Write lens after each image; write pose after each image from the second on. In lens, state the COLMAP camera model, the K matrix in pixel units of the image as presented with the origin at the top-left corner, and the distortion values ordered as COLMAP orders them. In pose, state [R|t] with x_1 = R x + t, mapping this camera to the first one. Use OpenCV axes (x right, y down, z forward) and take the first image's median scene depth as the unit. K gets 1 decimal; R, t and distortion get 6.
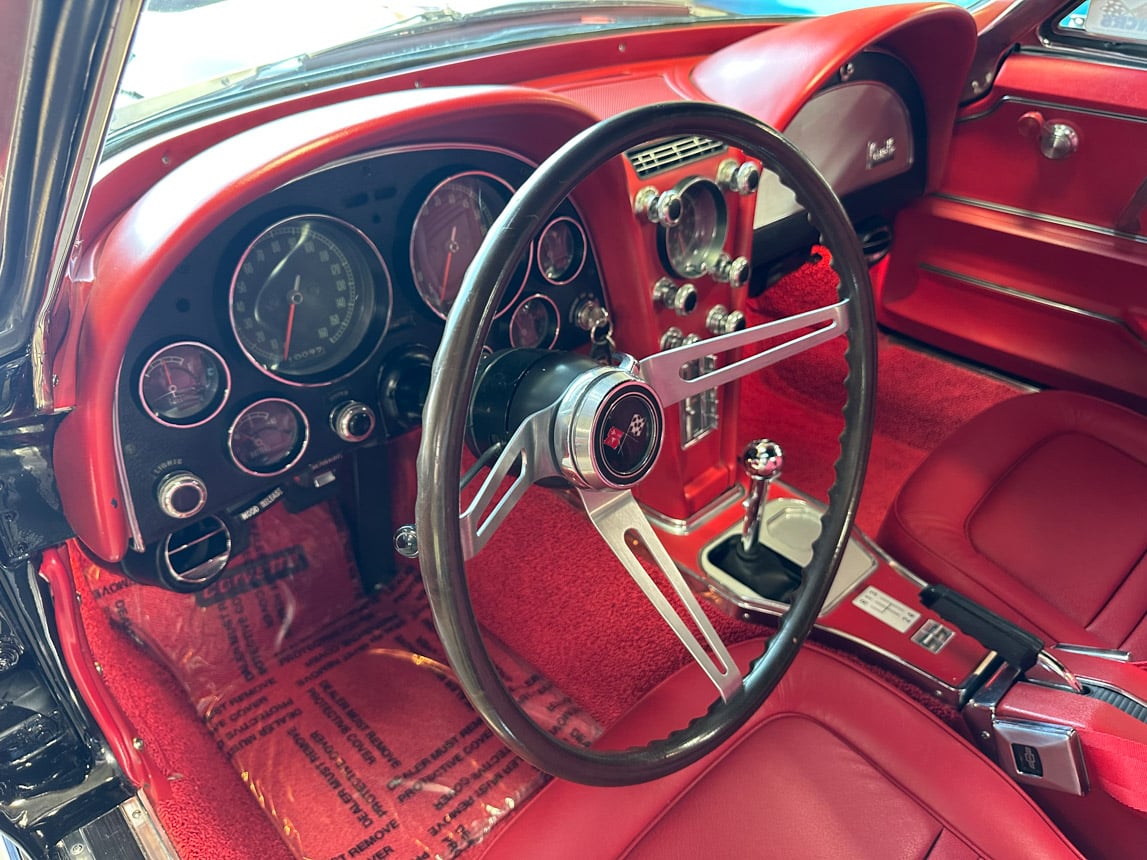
lens RADIAL K [[834.7, 0, 573.5], [0, 834.7, 430.0], [0, 0, 1]] dist [0.005716, -0.008588]
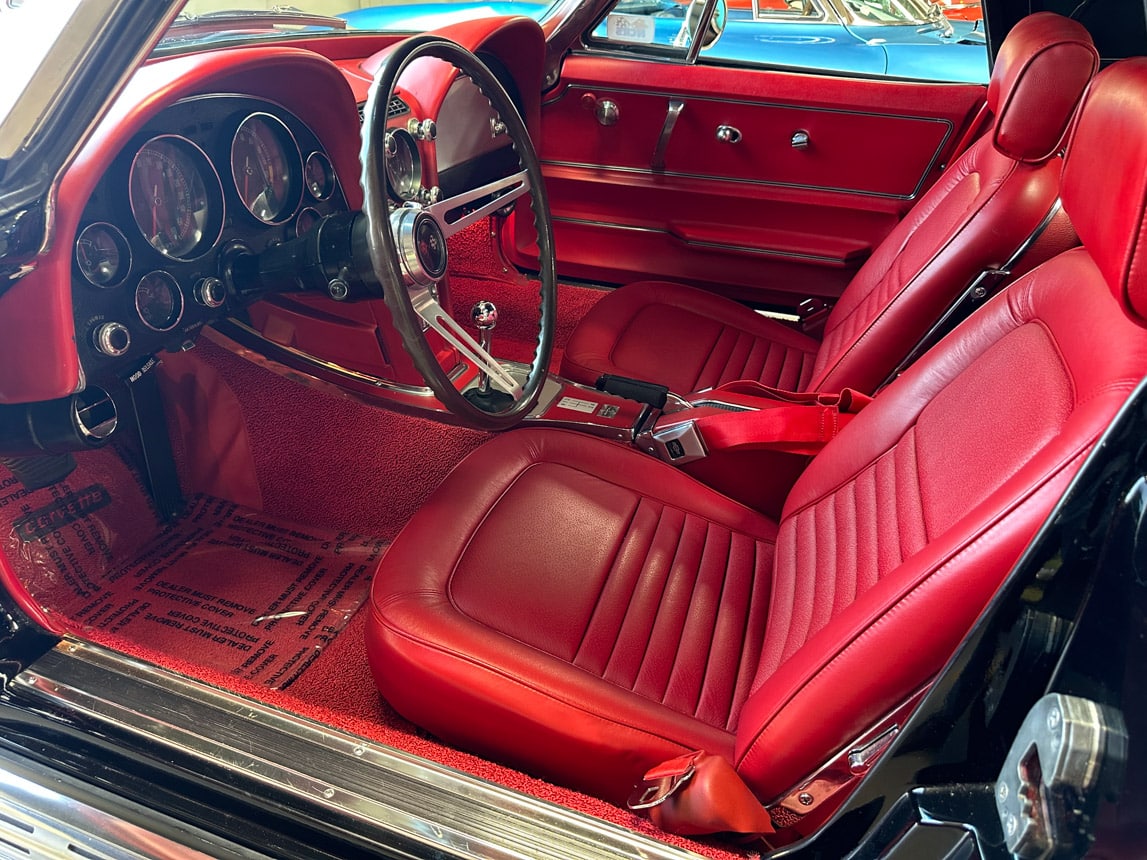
lens RADIAL K [[803.4, 0, 573.5], [0, 803.4, 430.0], [0, 0, 1]] dist [0.021104, -0.031370]
pose [[0.887011, -0.197911, 0.417185, -0.213613], [0.214744, 0.976647, 0.006733, 0.210627], [-0.408775, 0.083616, 0.908797, -0.273608]]
